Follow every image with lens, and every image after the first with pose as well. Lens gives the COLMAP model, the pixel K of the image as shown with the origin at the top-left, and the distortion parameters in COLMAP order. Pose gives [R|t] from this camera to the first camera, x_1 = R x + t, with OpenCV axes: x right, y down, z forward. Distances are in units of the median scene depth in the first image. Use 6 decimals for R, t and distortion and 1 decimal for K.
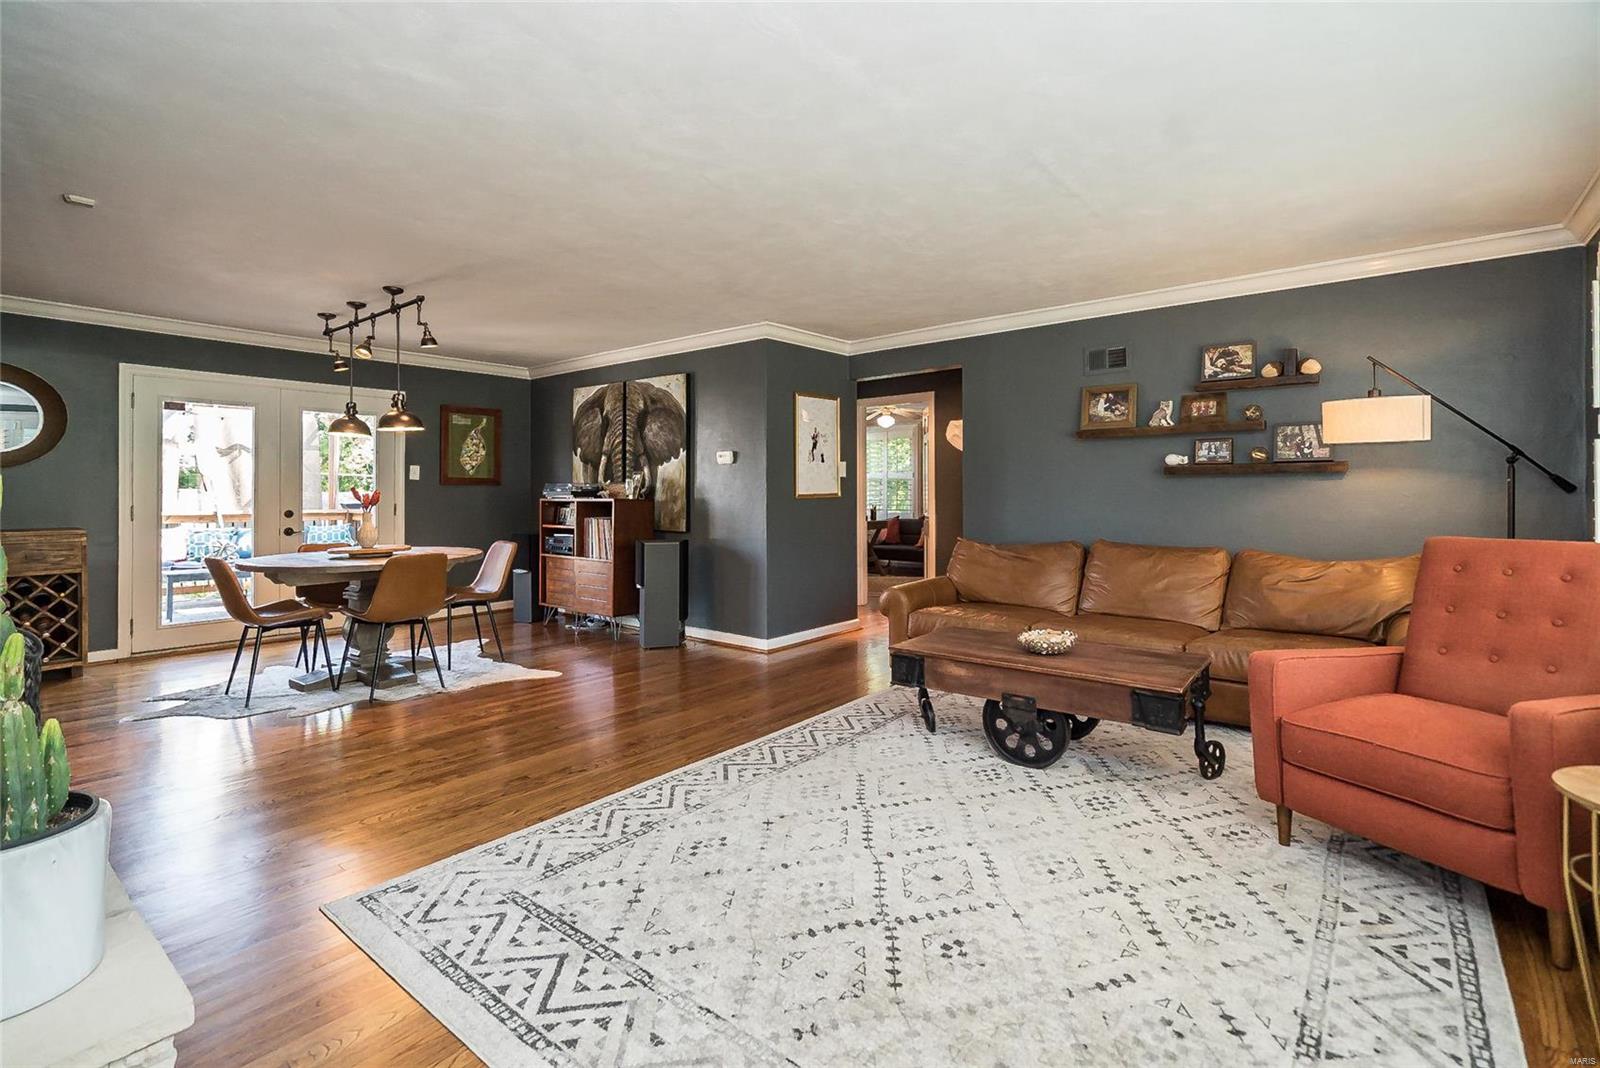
lens RADIAL K [[736.6, 0, 783.6], [0, 736.6, 480.6], [0, 0, 1]] dist [-0.003608, 0.002420]
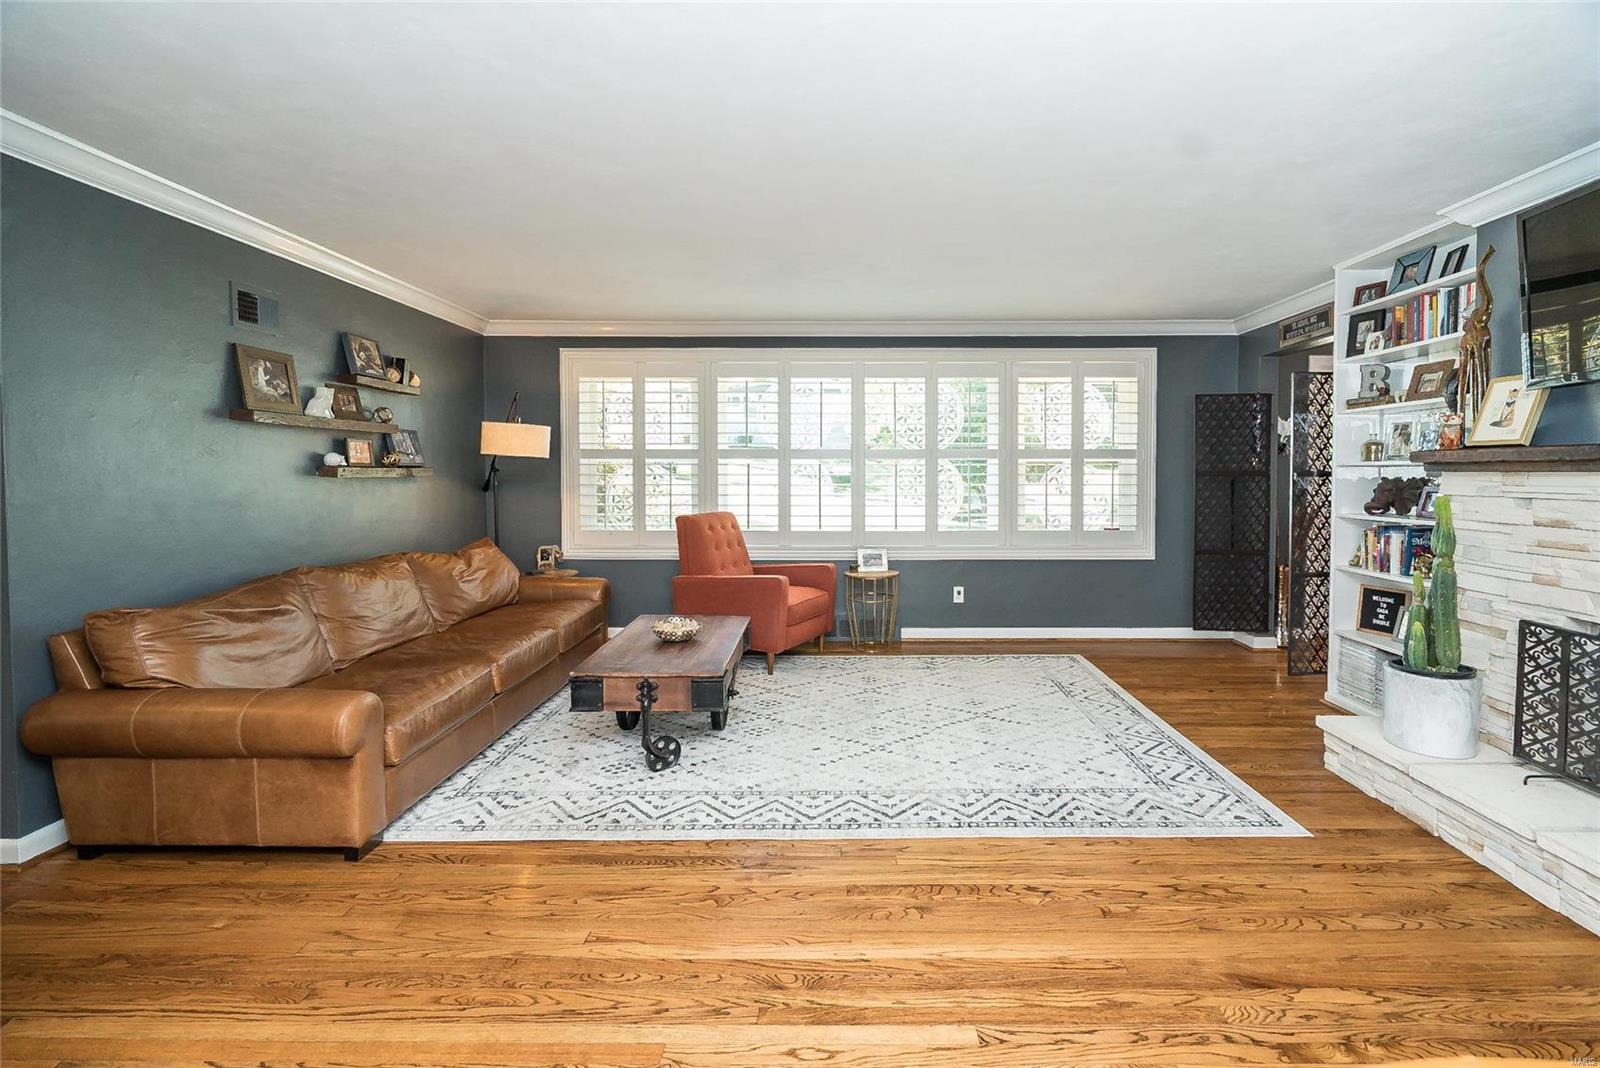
lens RADIAL K [[736.6, 0, 839.1], [0, 736.6, 490.8], [0, 0, 1]] dist [-0.003608, 0.002420]
pose [[-0.640574, -0.015982, 0.767730, -0.802714], [-0.011693, 0.999870, 0.011058, -0.014546], [-0.767807, -0.001894, -0.640678, 1.829804]]
